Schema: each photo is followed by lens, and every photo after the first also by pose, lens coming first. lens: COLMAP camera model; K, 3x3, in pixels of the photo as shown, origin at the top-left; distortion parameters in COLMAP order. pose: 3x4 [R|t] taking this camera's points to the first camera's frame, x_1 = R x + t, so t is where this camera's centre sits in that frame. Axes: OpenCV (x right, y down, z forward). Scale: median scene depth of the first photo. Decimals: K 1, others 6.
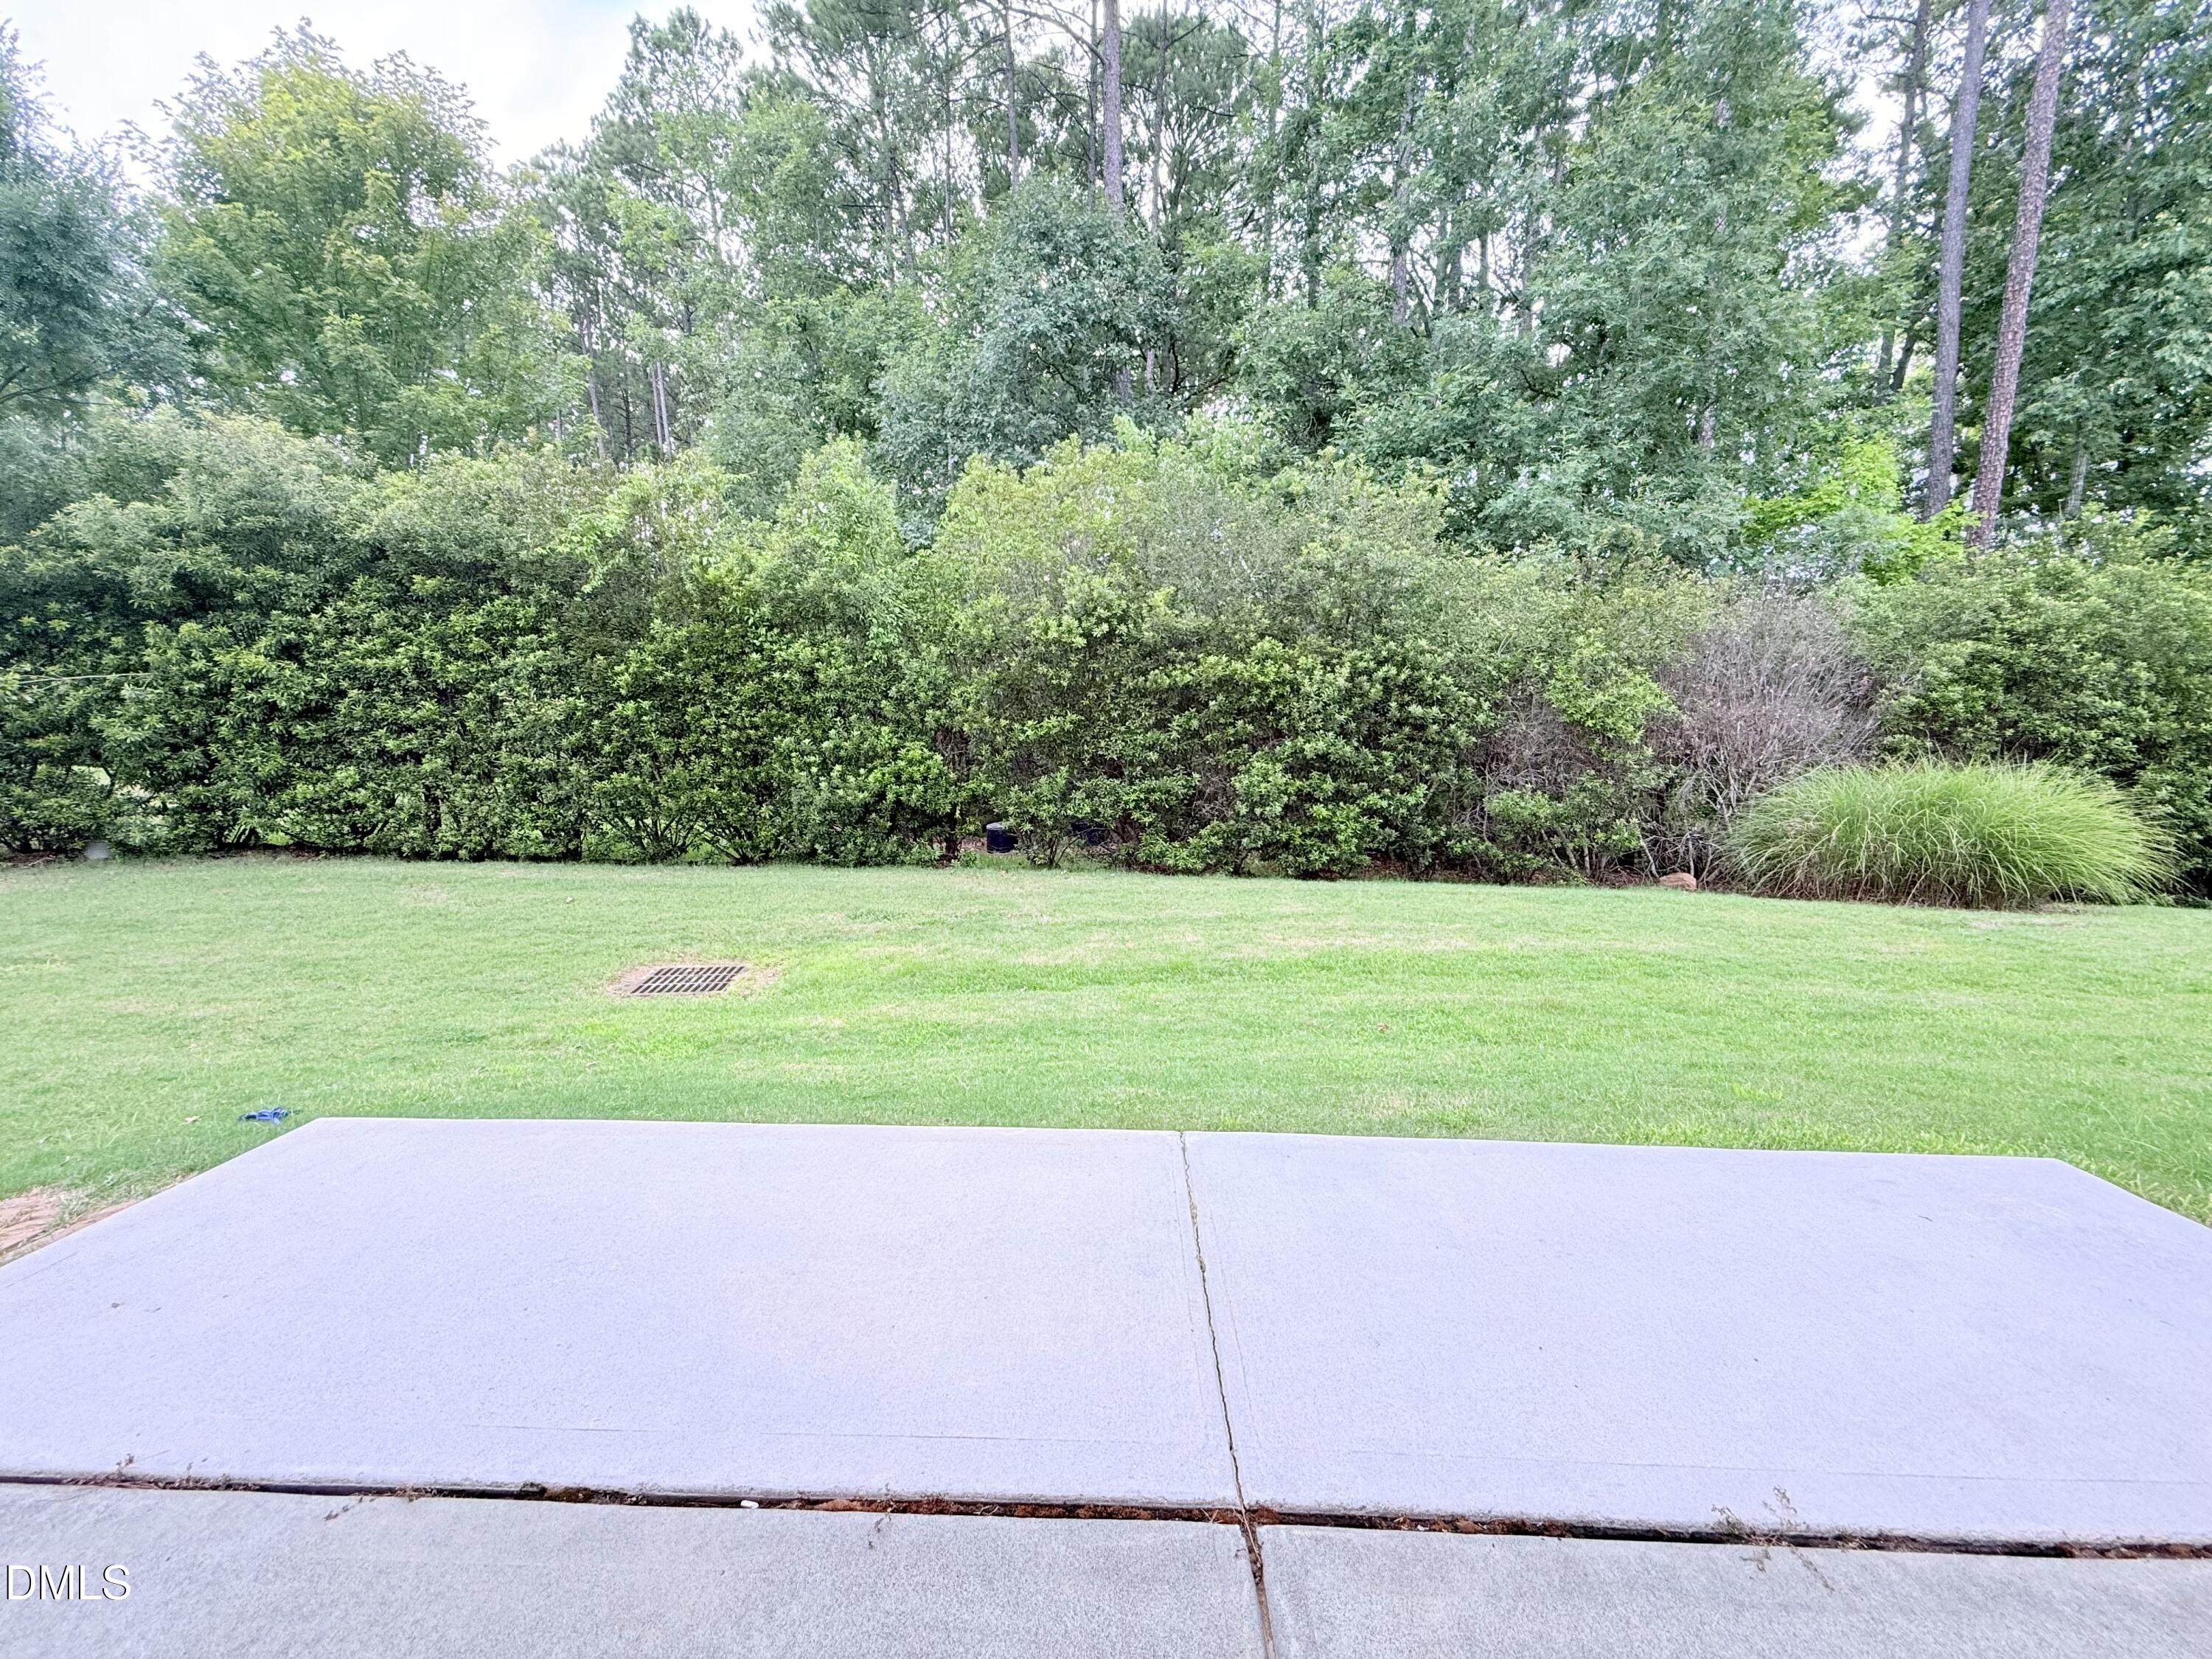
lens RADIAL K [[885.8, 0, 1106.0], [0, 885.8, 829.5], [0, 0, 1]] dist [0.001727, 0.000454]
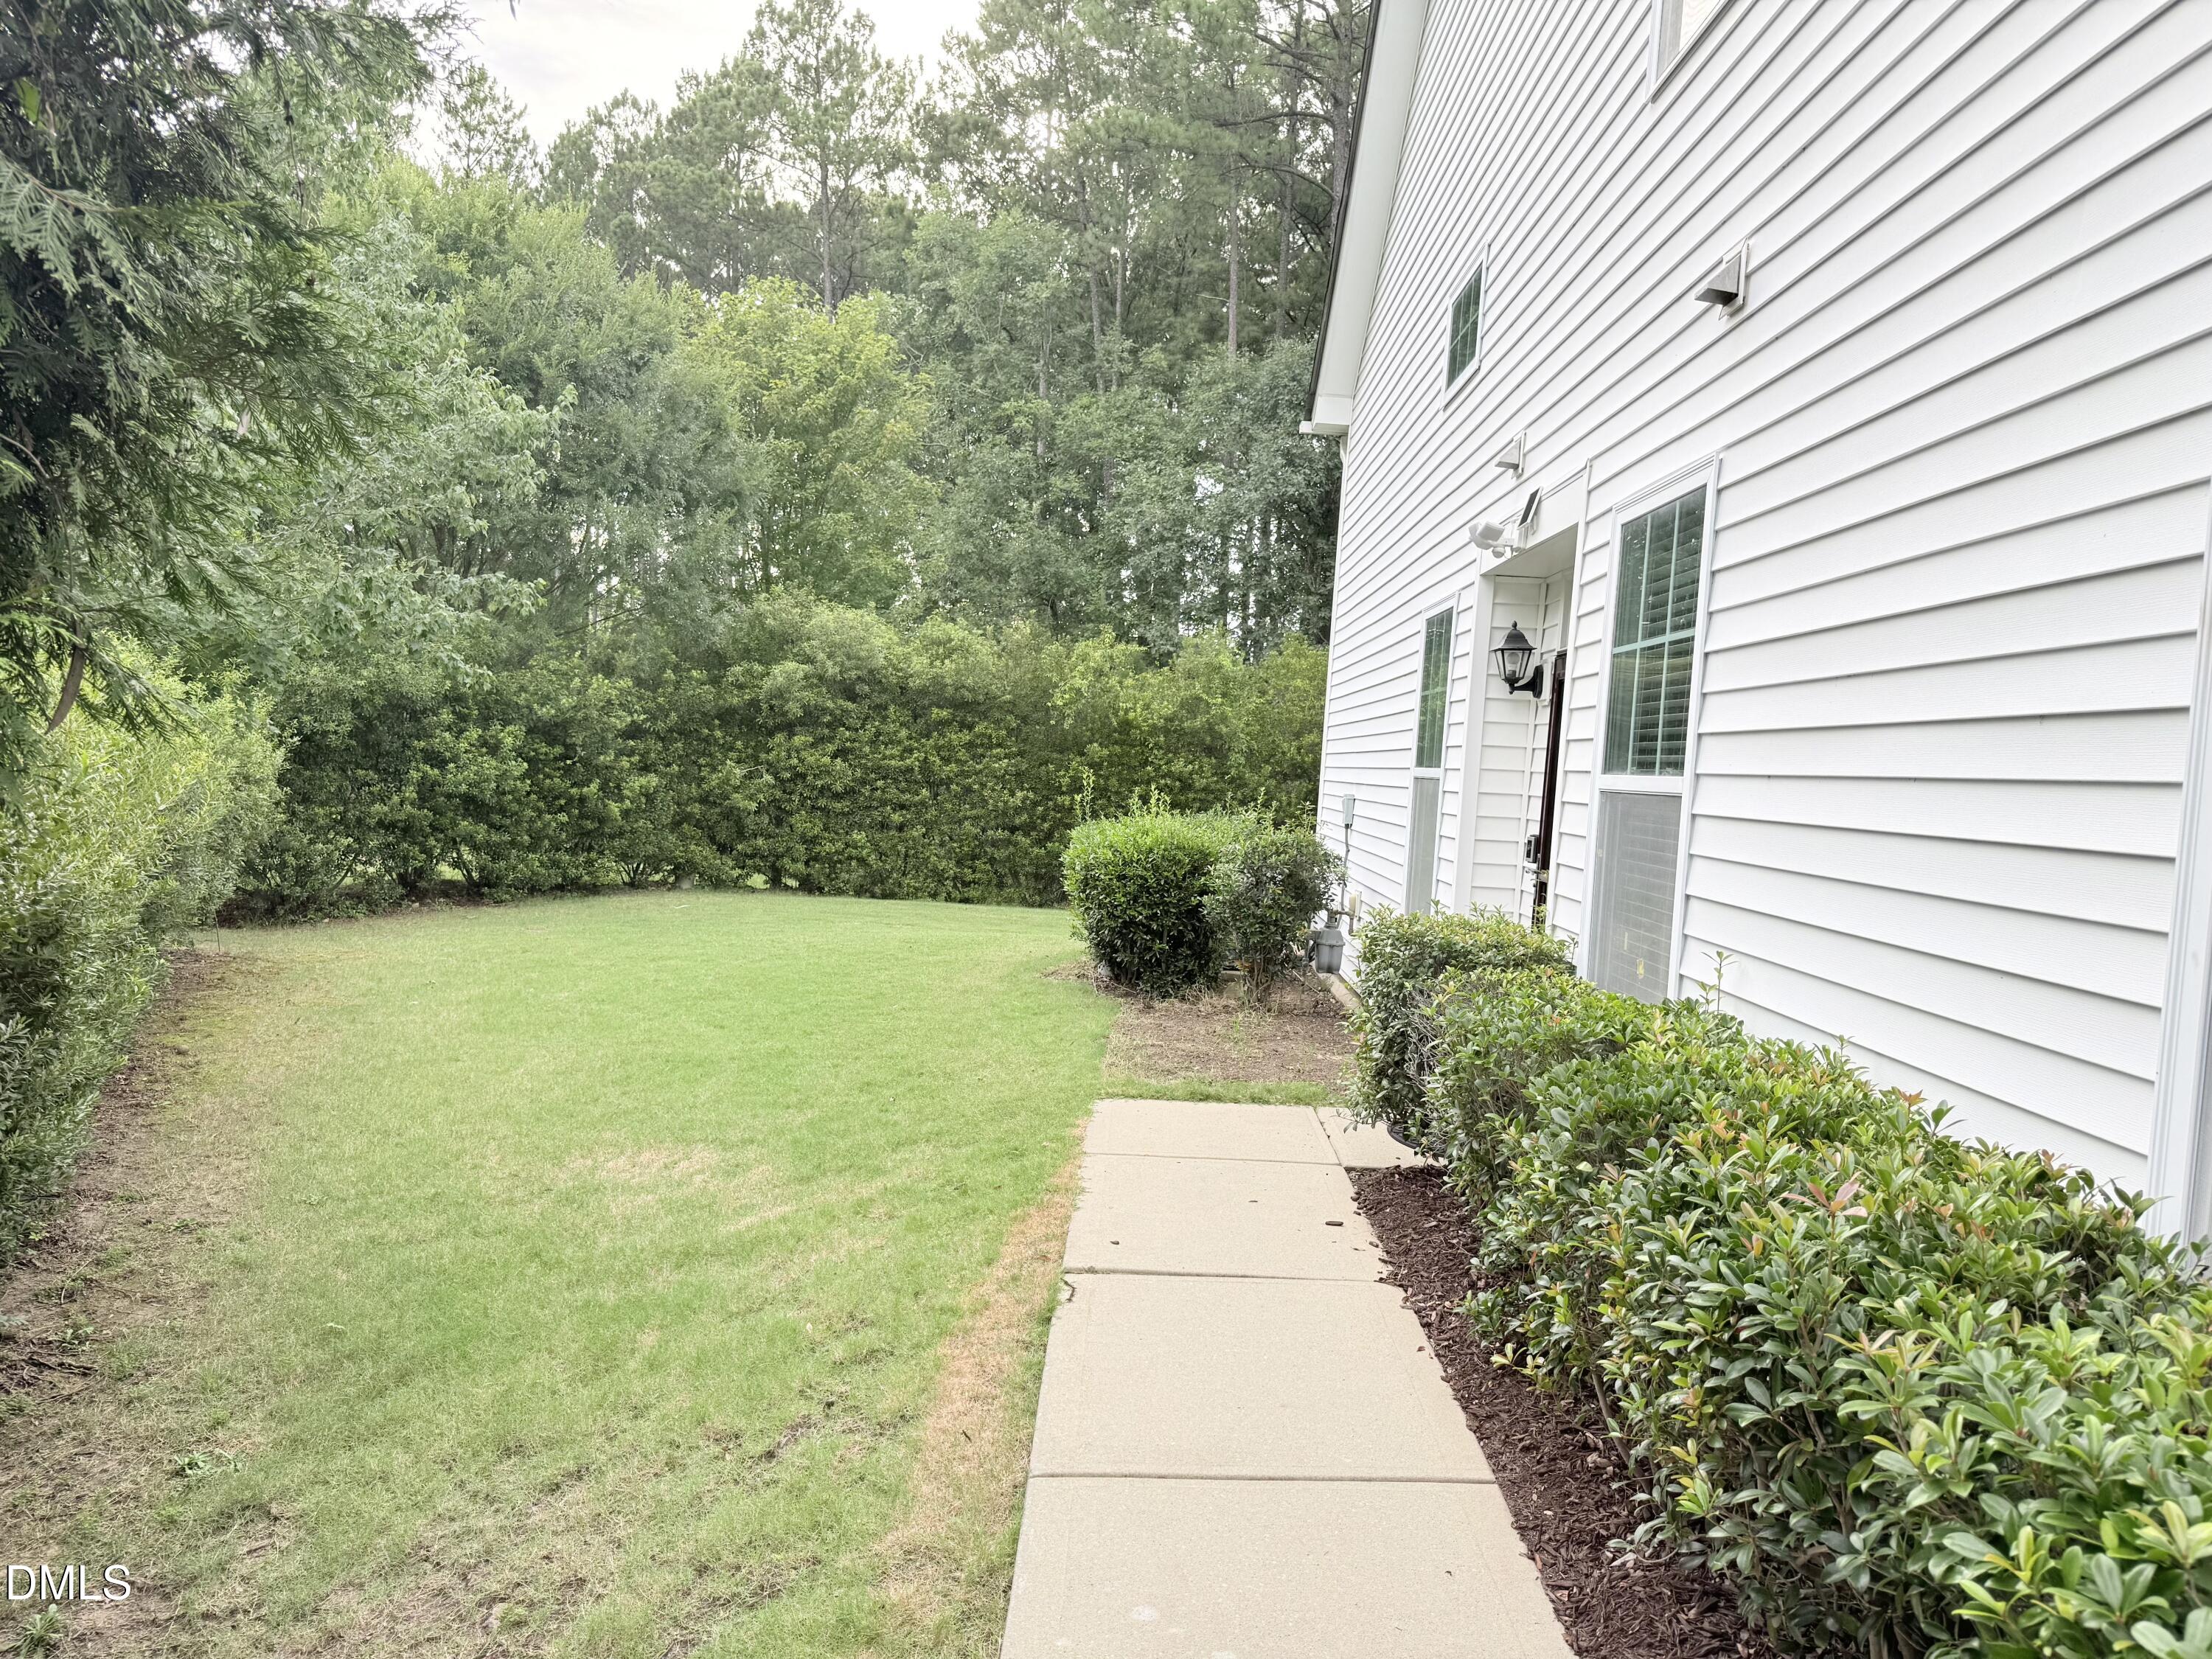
lens RADIAL K [[1544.1, 0, 1100.3], [0, 1544.1, 840.0], [0, 0, 1]] dist [0.109677, -0.165032]
pose [[0.999117, 0.038295, -0.017282, -0.429145], [-0.039653, 0.995455, -0.086588, 0.153773], [0.013887, 0.087197, 0.996094, -1.583848]]
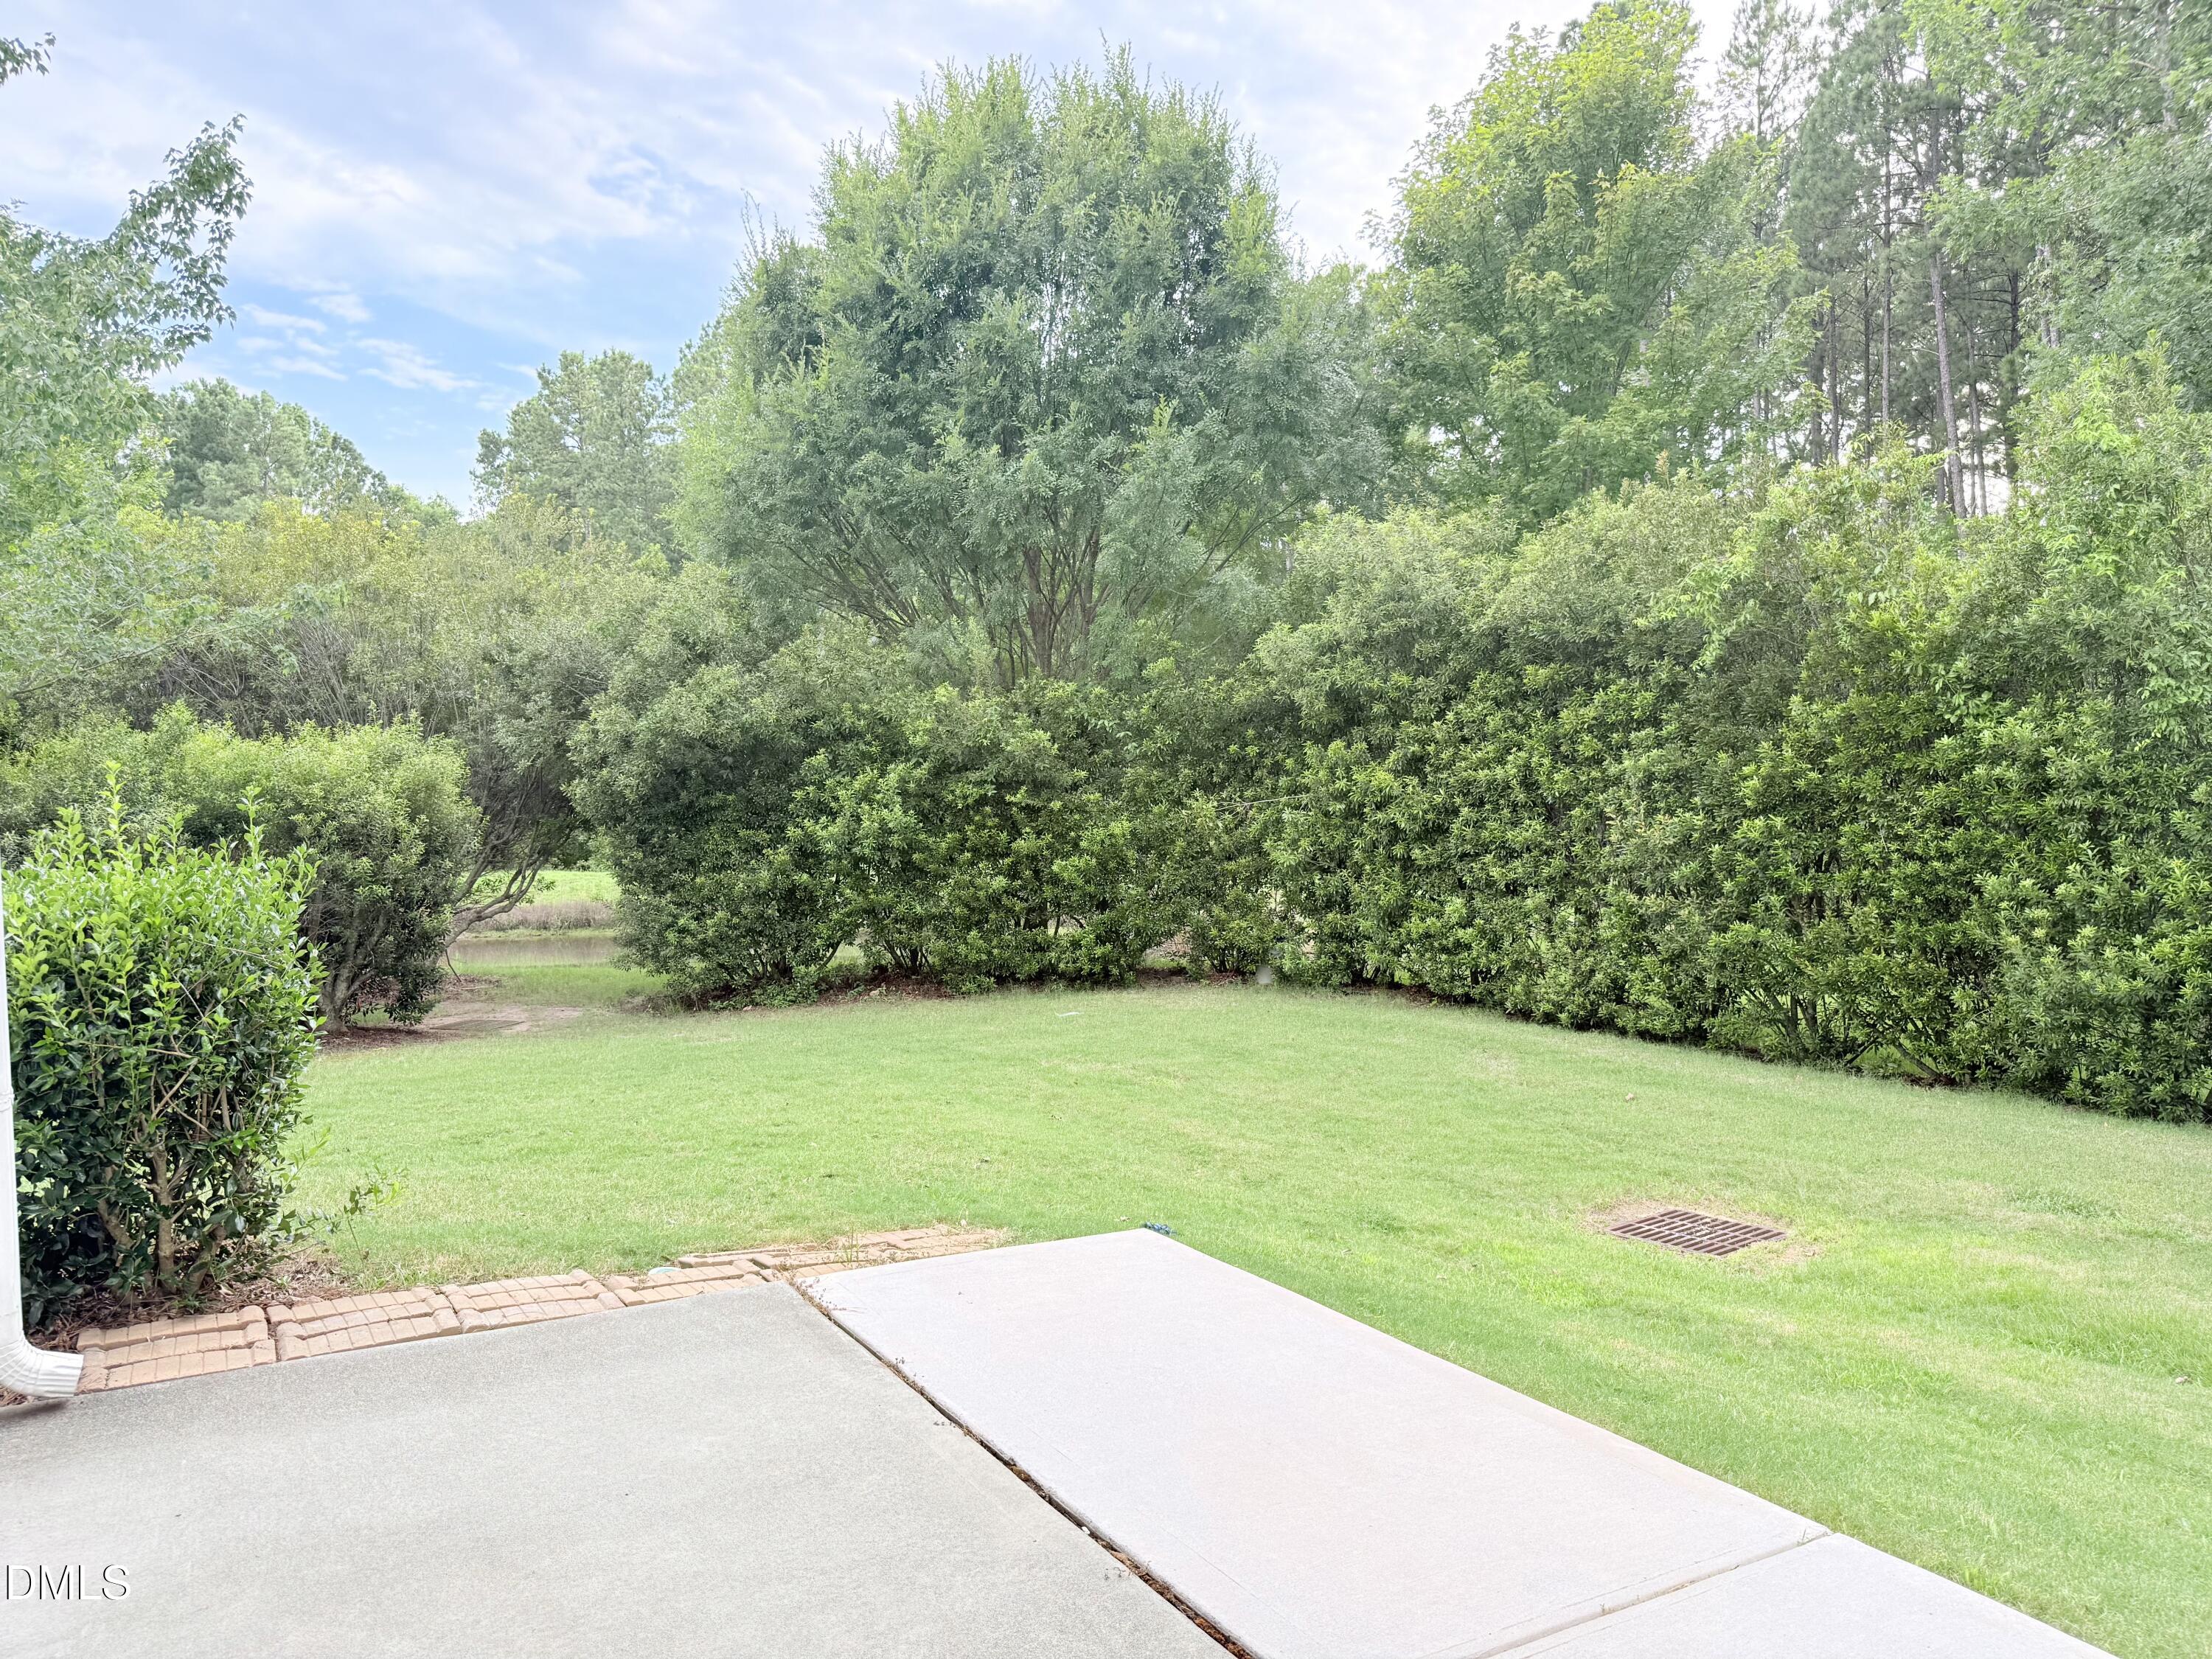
lens RADIAL K [[1544.1, 0, 1100.3], [0, 1544.1, 840.0], [0, 0, 1]] dist [0.109677, -0.165032]
pose [[0.517192, 0.001920, -0.855867, 0.223649], [-0.091554, 0.994384, -0.053095, -0.018104], [0.850958, 0.105819, 0.514463, -0.038884]]
